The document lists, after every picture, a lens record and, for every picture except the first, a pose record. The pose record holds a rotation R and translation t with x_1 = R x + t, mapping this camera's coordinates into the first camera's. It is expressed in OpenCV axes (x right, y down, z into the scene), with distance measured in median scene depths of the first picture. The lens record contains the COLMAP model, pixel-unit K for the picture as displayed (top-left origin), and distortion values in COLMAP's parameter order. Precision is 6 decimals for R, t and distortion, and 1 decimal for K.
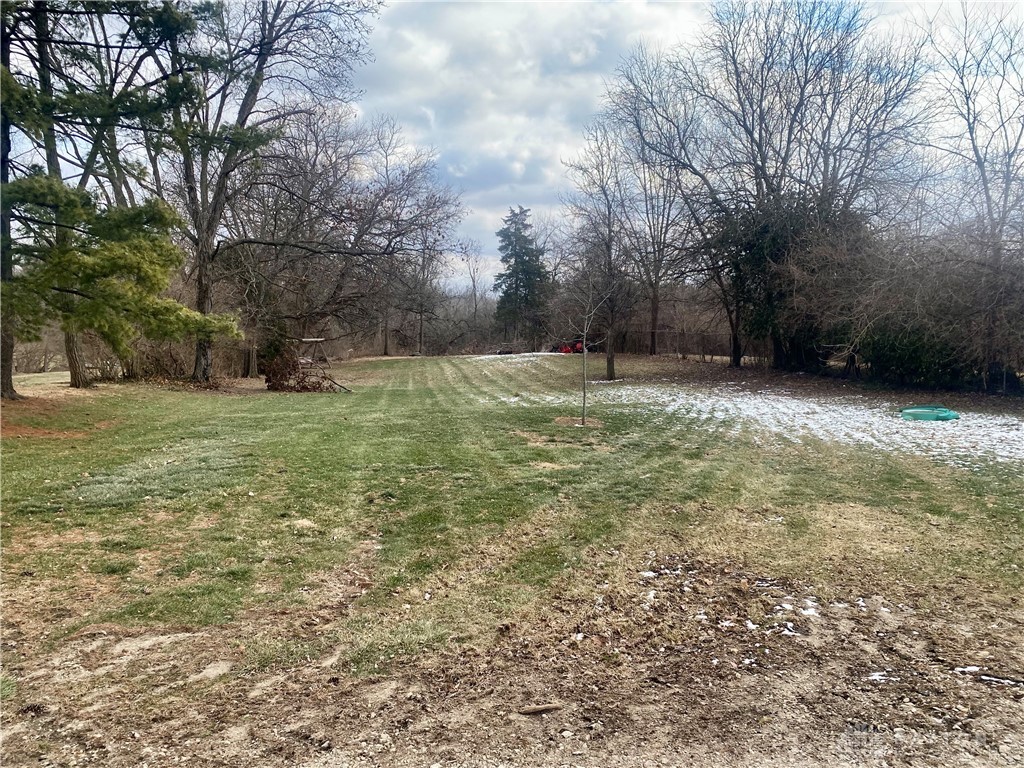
lens RADIAL K [[779.2, 0, 512.0], [0, 779.2, 384.0], [0, 0, 1]] dist [0.063760, -0.058569]
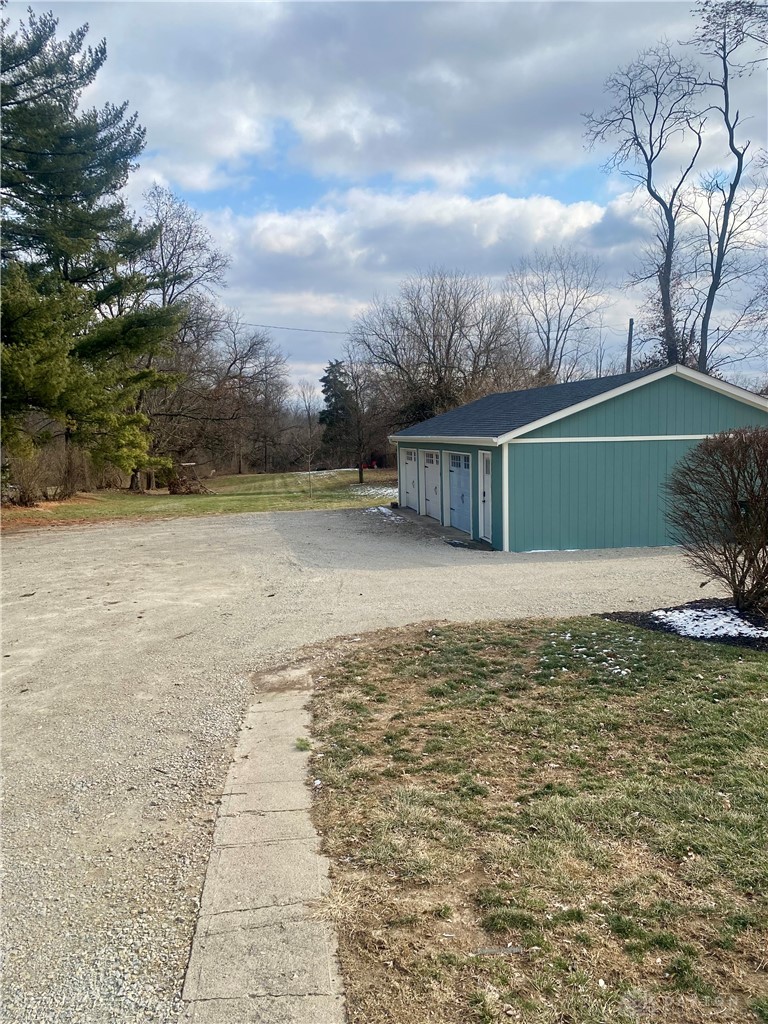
lens RADIAL K [[752.4, 0, 384.3], [0, 752.4, 536.5], [0, 0, 1]] dist [0.056459, 0.000941]
pose [[0.999388, -0.030286, 0.017501, 0.060811], [0.029376, 0.998312, 0.050108, 0.013444], [-0.018989, -0.049564, 0.998590, -0.311421]]
